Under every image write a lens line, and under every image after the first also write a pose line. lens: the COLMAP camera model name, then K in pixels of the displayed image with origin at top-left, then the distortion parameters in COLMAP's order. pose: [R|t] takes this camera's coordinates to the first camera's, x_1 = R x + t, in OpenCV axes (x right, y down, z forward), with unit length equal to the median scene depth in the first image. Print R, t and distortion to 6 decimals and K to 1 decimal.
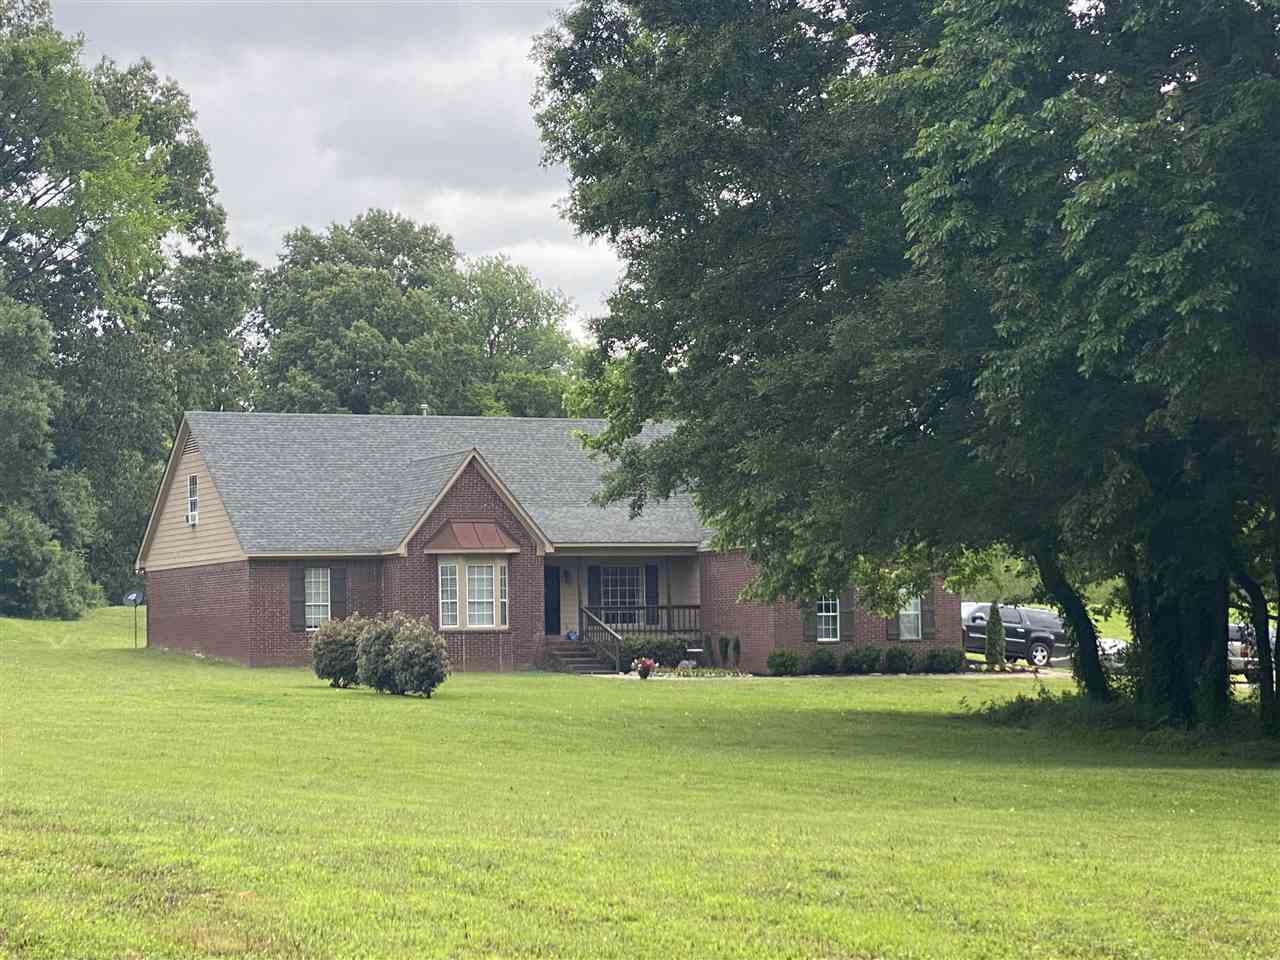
lens RADIAL K [[2976.3, 0, 640.0], [0, 2976.3, 480.0], [0, 0, 1]] dist [0.050665, 0.766041]
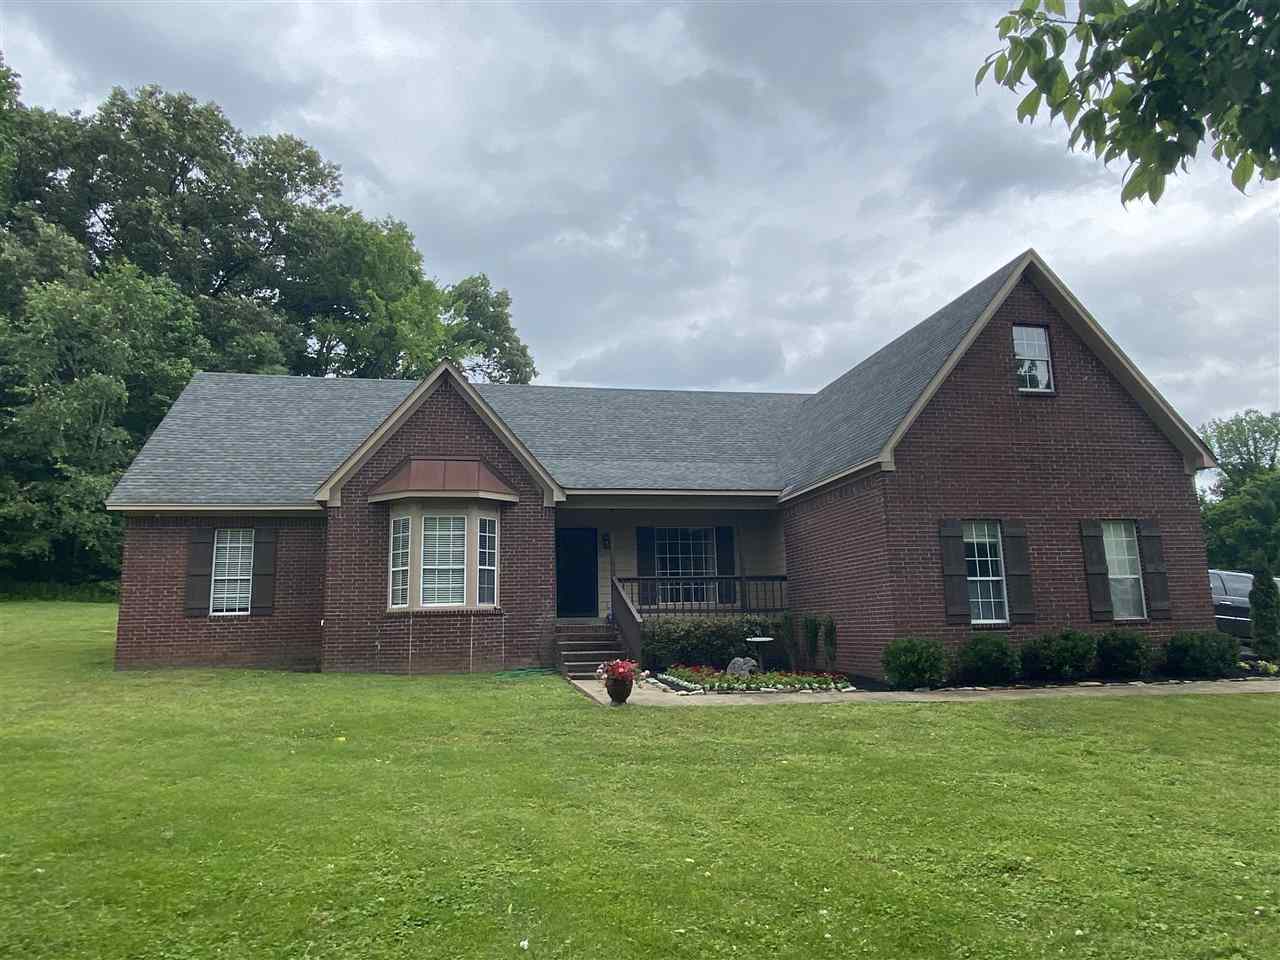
lens RADIAL K [[783.0, 0, 640.0], [0, 783.0, 480.0], [0, 0, 1]] dist [0.053224, -0.000251]
pose [[0.968219, -0.052914, -0.244444, 0.035781], [0.022677, 0.991911, -0.124896, 0.043797], [0.249075, 0.115384, 0.961586, 0.827694]]
